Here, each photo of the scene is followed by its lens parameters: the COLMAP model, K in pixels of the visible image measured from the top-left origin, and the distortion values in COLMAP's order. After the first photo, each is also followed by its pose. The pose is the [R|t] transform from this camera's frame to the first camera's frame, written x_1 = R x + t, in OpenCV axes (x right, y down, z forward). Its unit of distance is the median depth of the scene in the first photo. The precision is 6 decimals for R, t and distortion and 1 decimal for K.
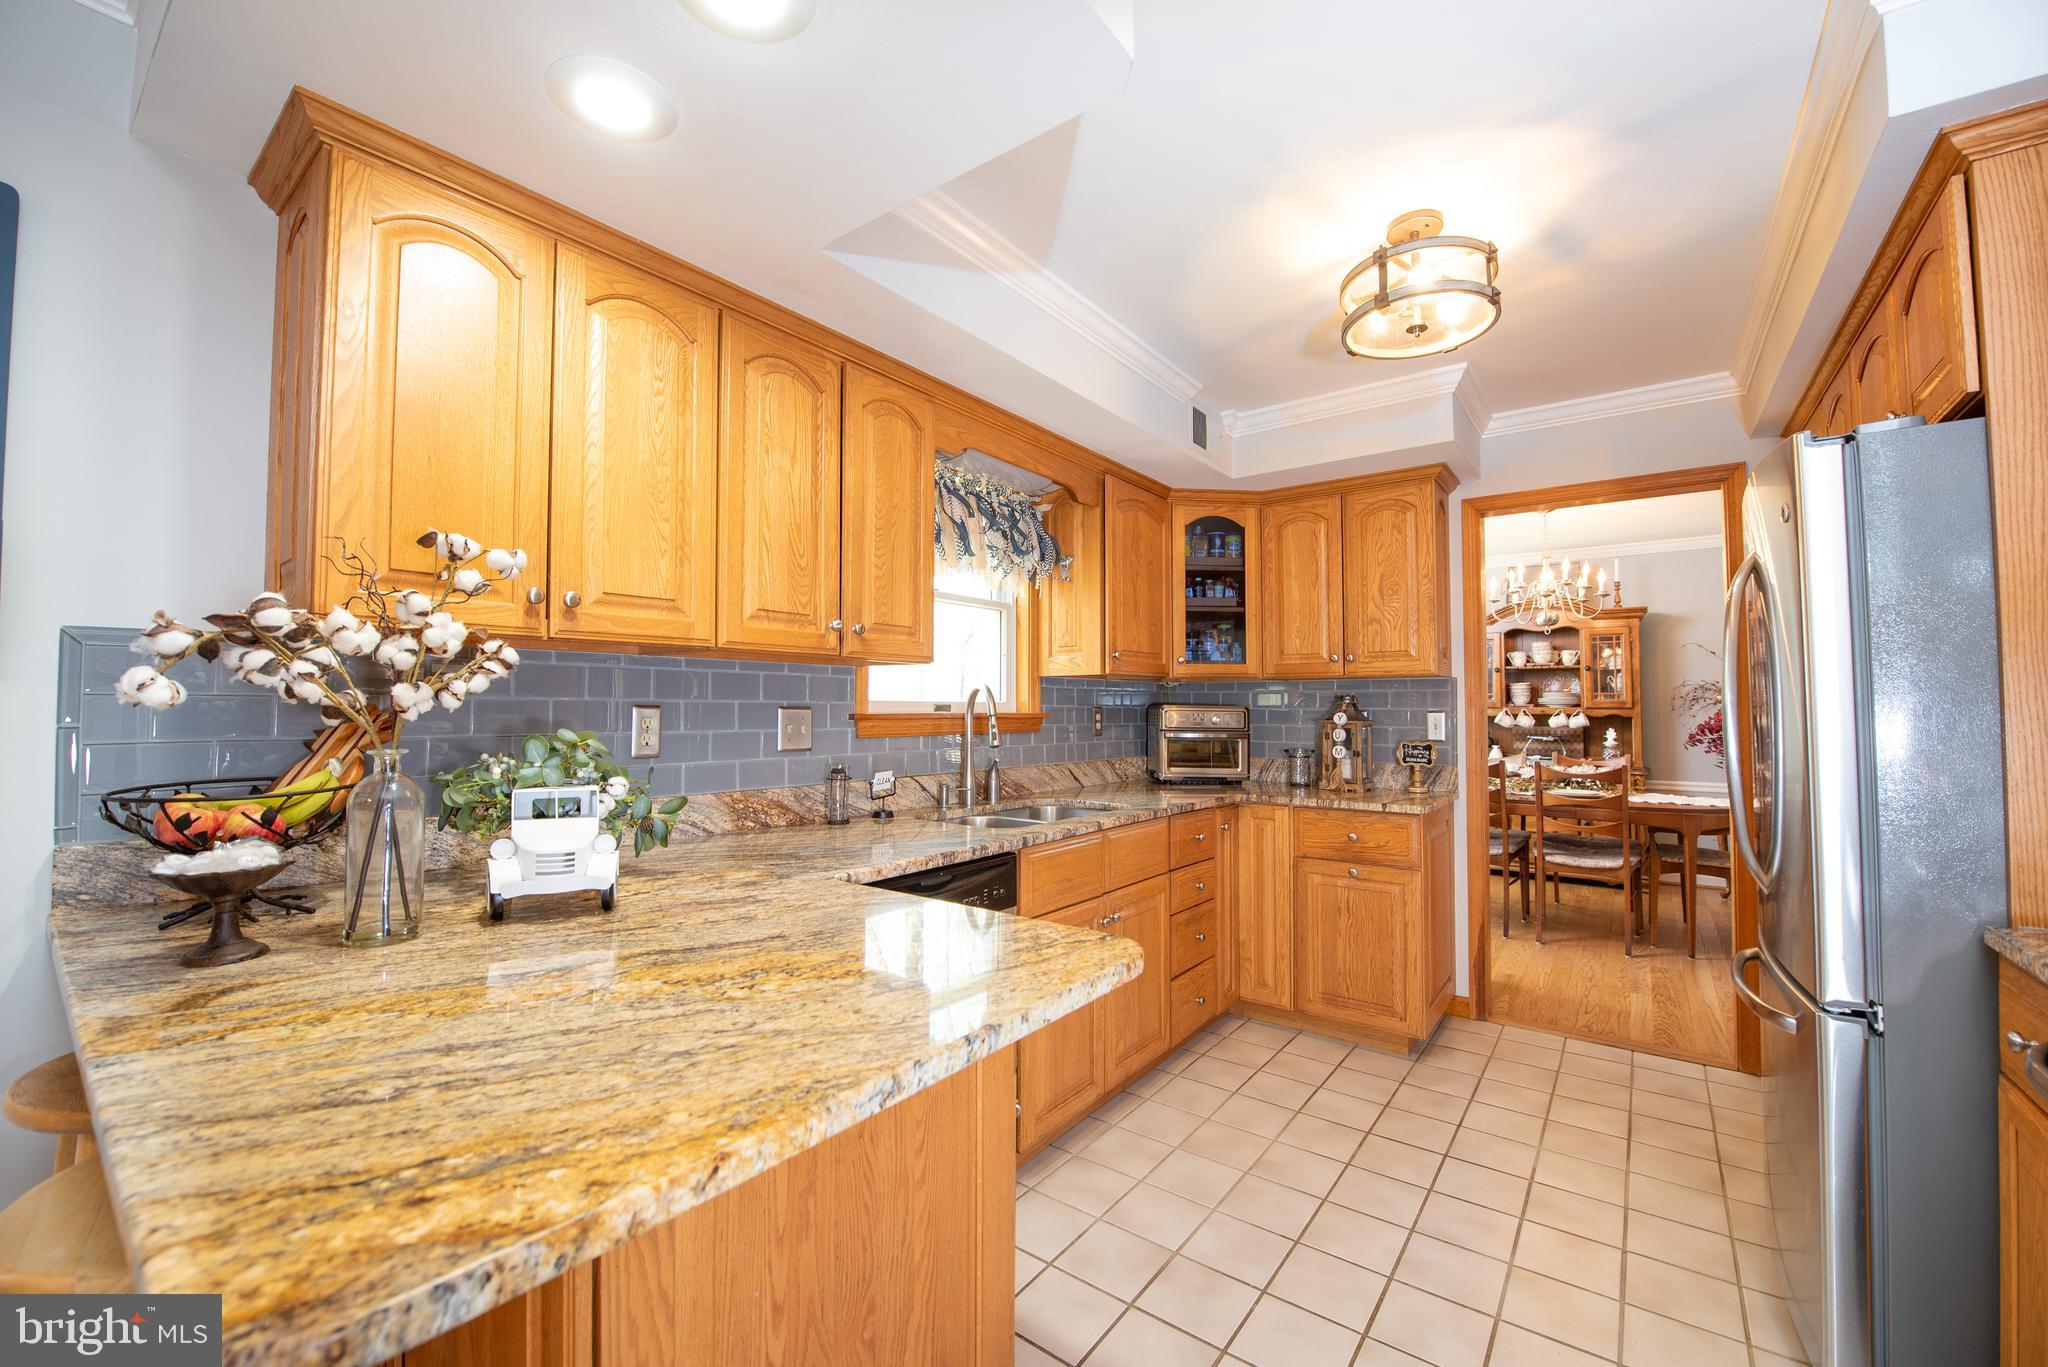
lens RADIAL K [[815.5, 0, 1021.1], [0, 815.5, 679.9], [0, 0, 1]] dist [-0.017441, -0.002160]
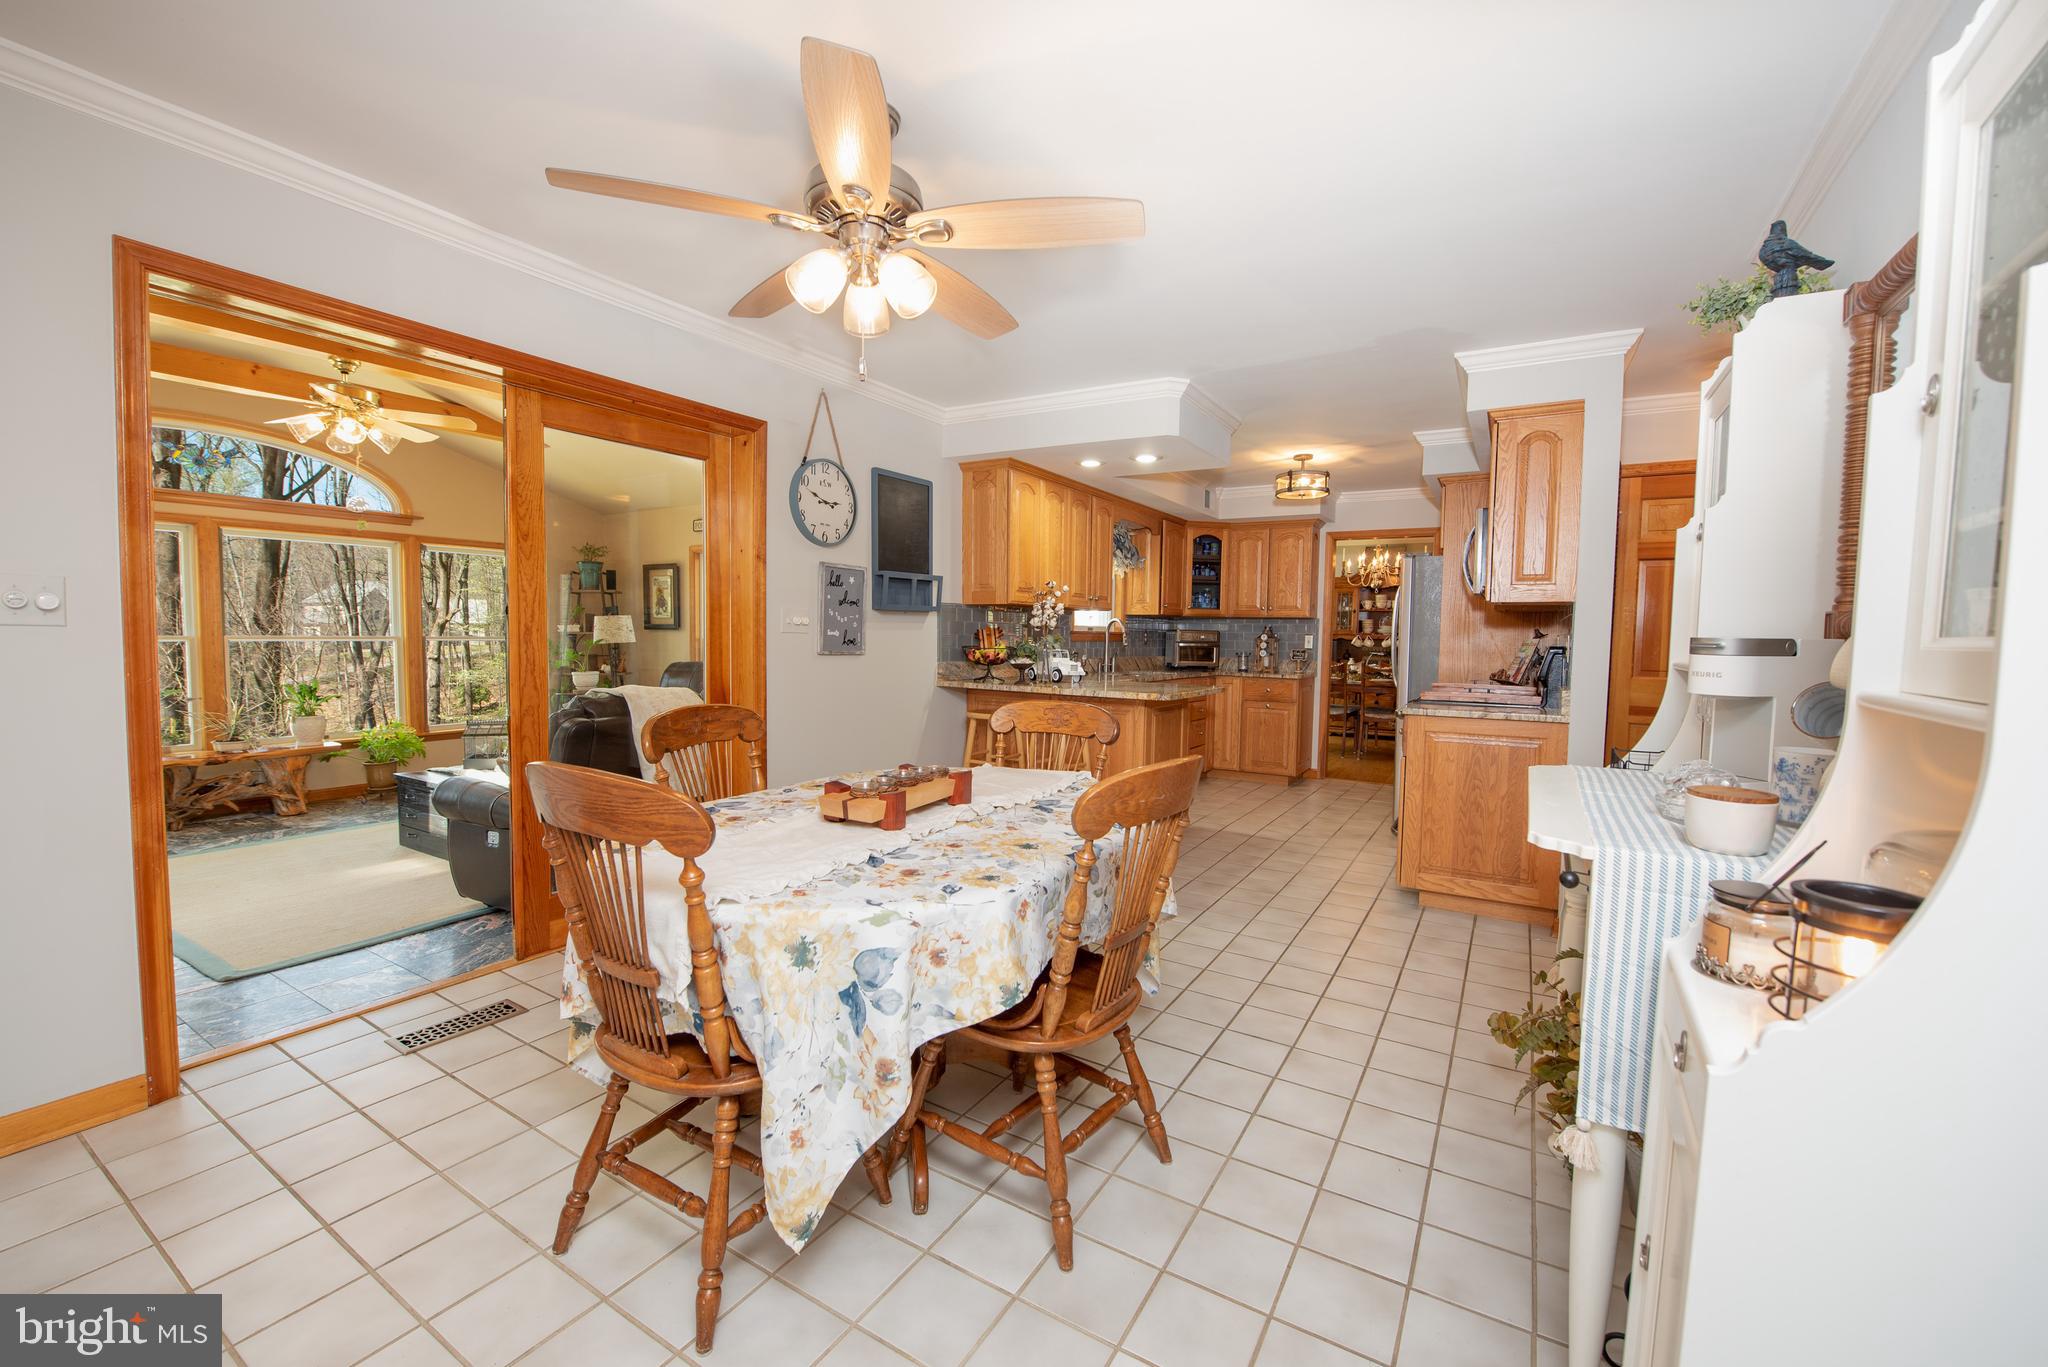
lens RADIAL K [[831.0, 0, 1022.4], [0, 831.0, 679.0], [0, 0, 1]] dist [-0.020798, 0.000080]
pose [[0.993888, 0.009049, 0.110021, -0.488522], [-0.019116, 0.995686, 0.090793, -0.028909], [-0.108725, -0.092341, 0.989774, -1.119994]]
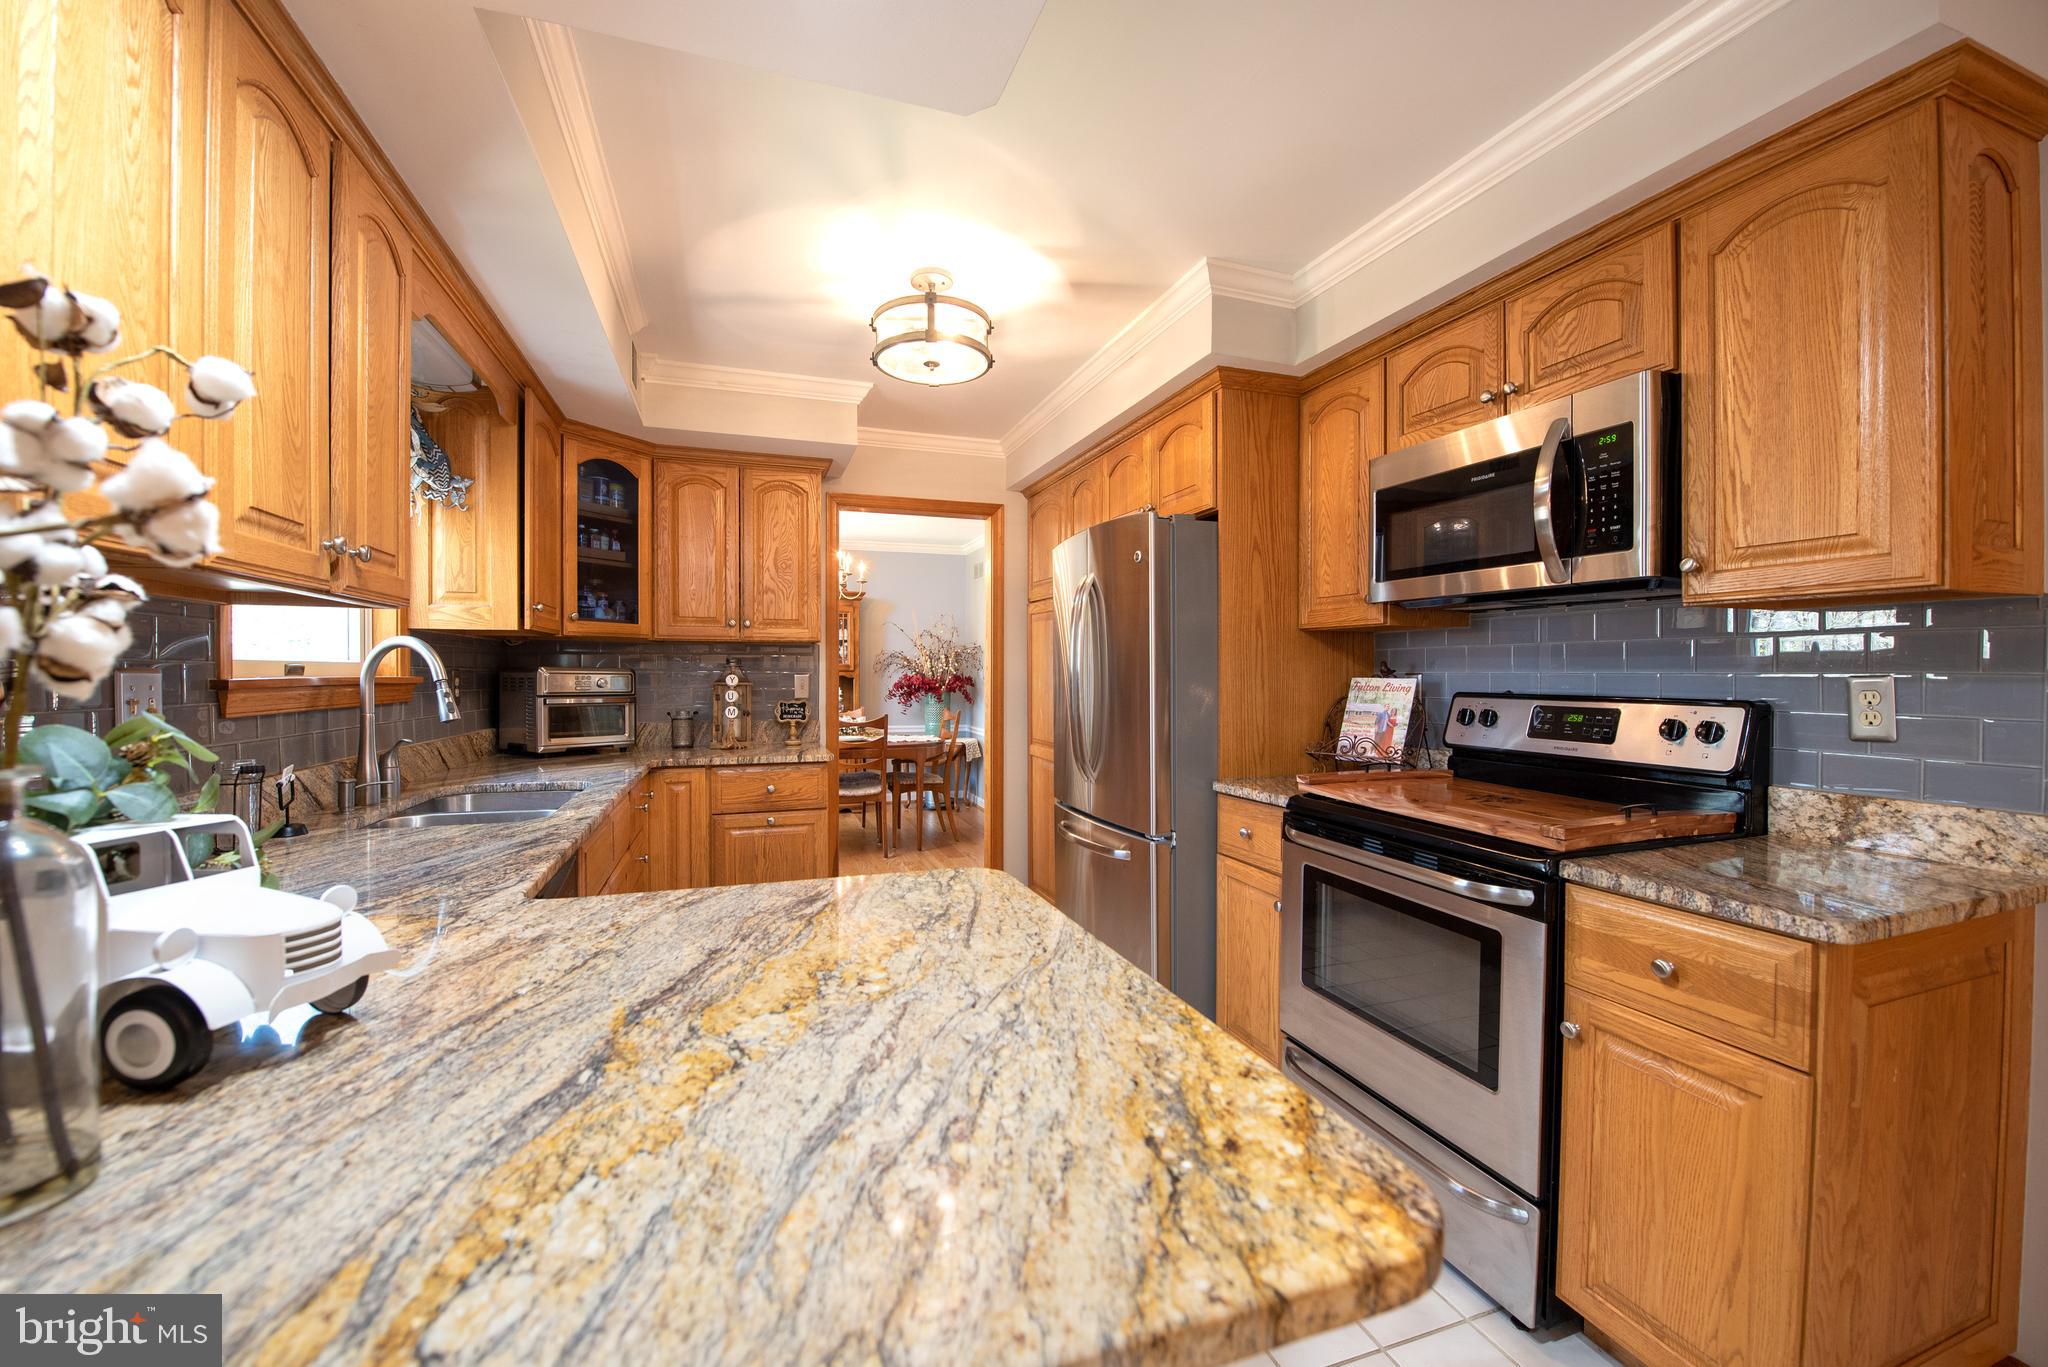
lens RADIAL K [[815.5, 0, 1023.7], [0, 815.5, 678.7], [0, 0, 1]] dist [-0.017441, -0.002160]
pose [[0.554079, -0.008055, 0.832425, -0.298053], [-0.029225, 0.999149, 0.029121, 0.003923], [-0.831951, -0.040463, 0.553372, 0.112348]]
